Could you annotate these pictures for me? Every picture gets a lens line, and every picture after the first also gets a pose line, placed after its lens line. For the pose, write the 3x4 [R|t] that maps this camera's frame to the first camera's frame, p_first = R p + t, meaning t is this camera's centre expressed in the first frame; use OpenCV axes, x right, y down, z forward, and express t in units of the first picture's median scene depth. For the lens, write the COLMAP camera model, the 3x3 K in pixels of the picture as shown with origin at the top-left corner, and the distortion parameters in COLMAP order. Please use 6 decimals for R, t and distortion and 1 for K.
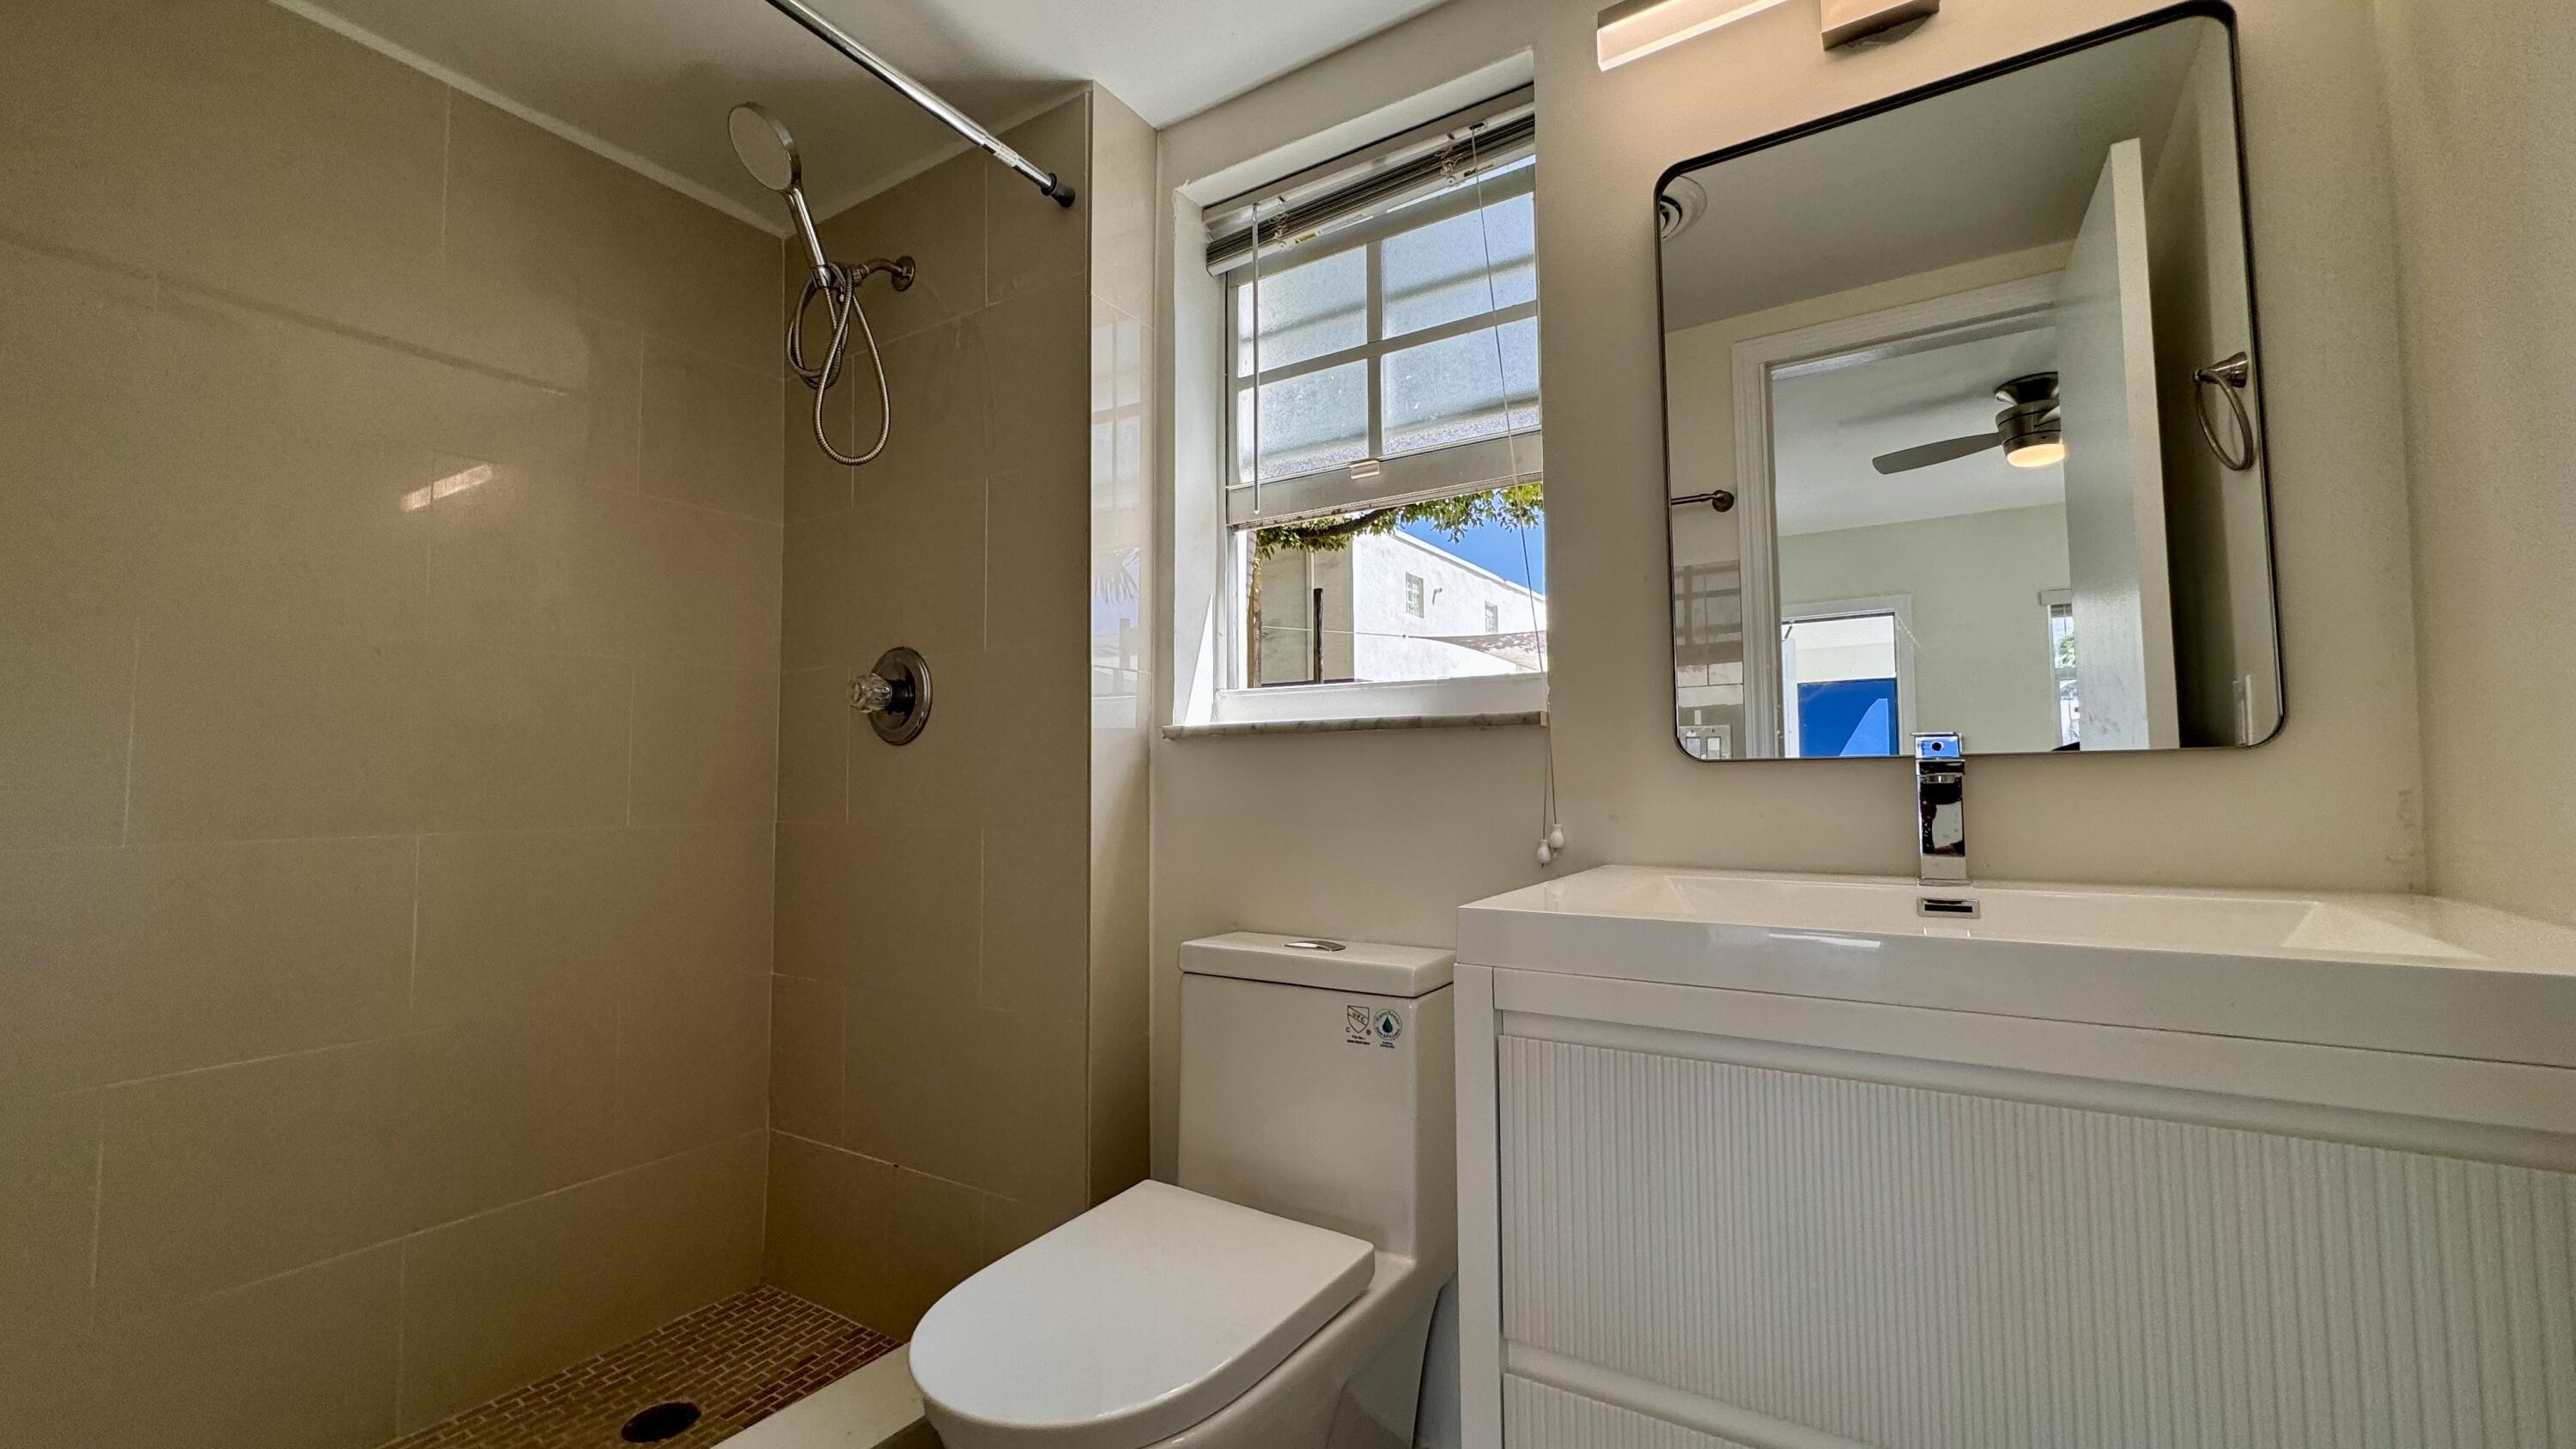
lens RADIAL K [[1033.2, 0, 1298.3], [0, 1033.2, 719.0], [0, 0, 1]] dist [-0.006456, -0.000069]
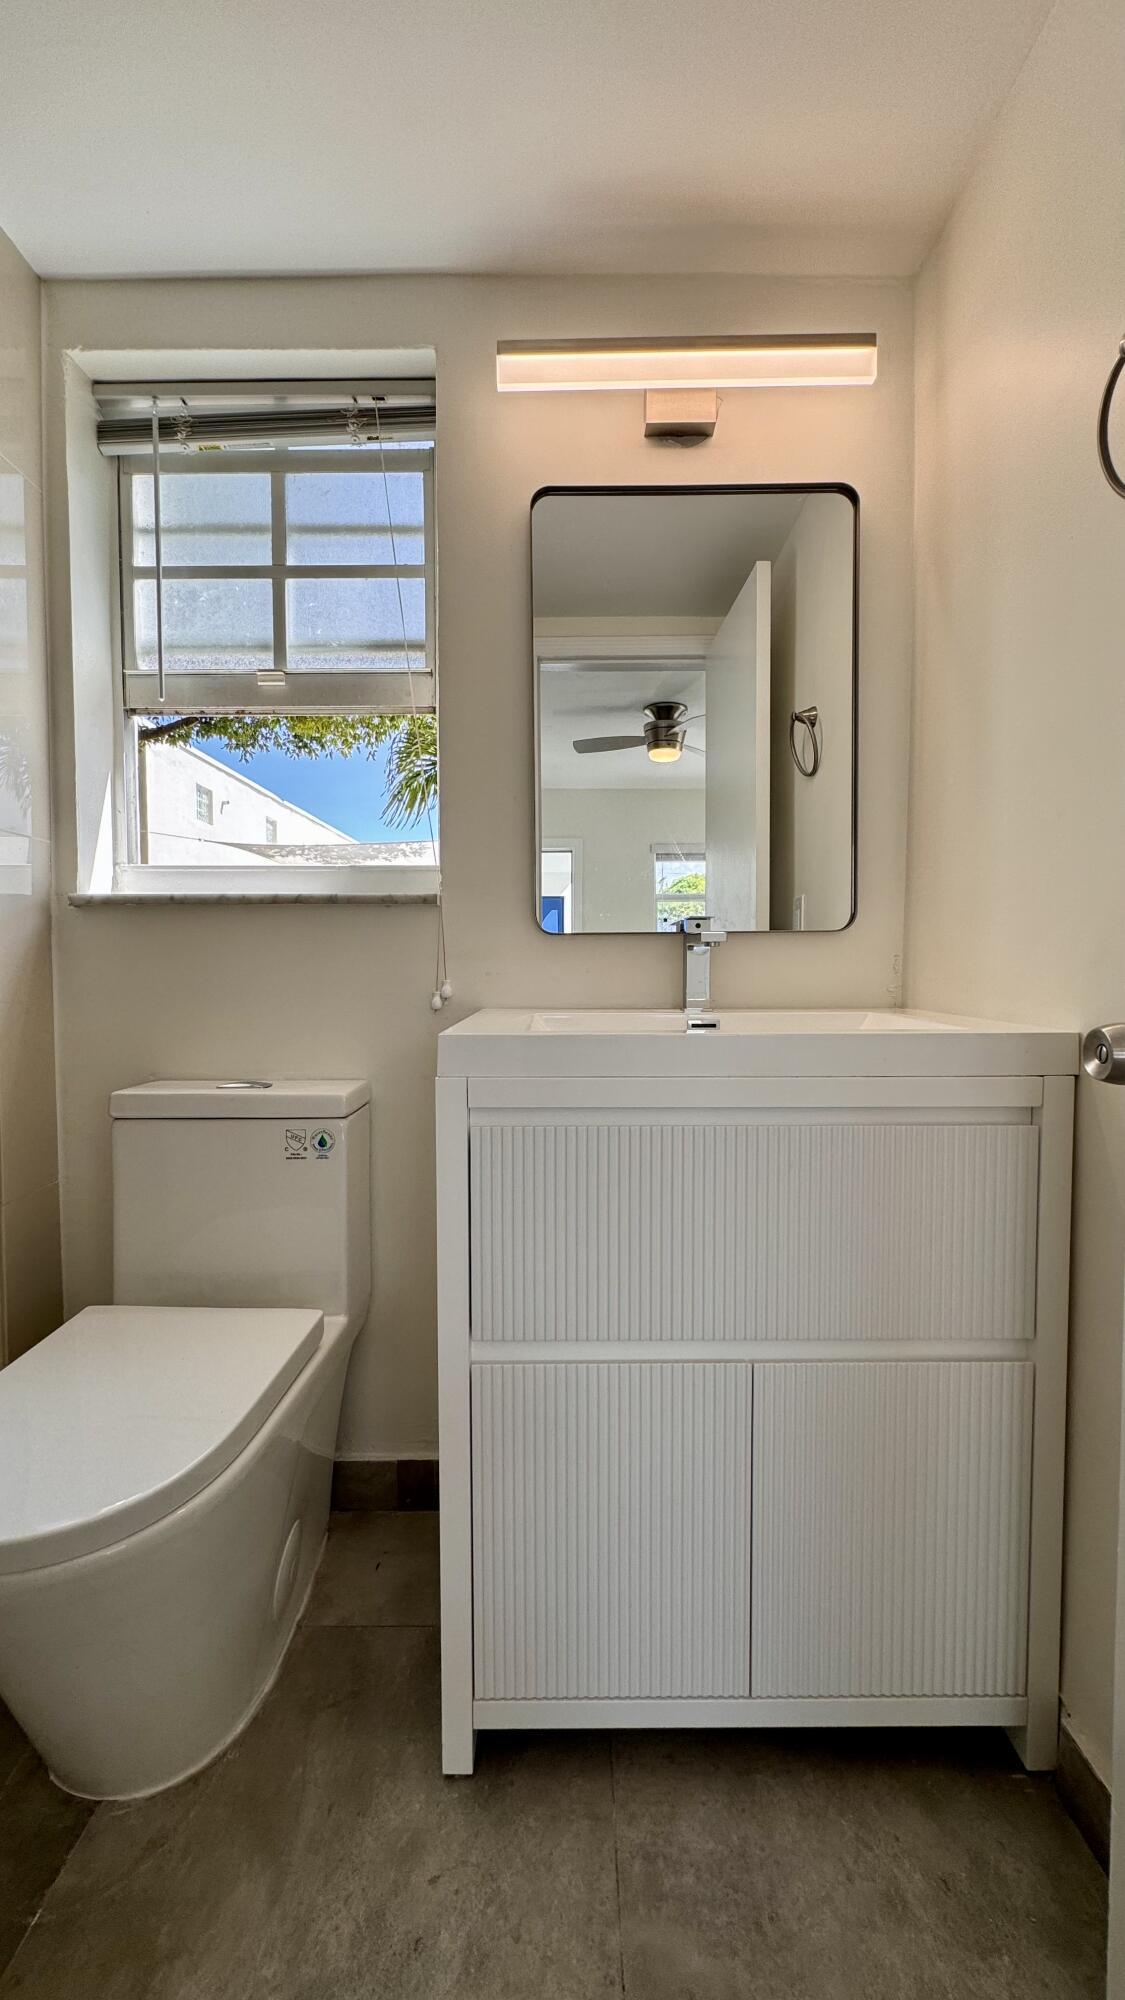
lens RADIAL K [[801.0, 0, 562.5], [0, 801.0, 1000.0], [0, 0, 1]] dist [-0.001943, 0.000211]
pose [[0.846313, -0.018032, 0.532381, -0.140488], [-0.034612, 0.995453, 0.088738, 0.024933], [-0.531560, -0.093527, 0.841841, 0.040541]]
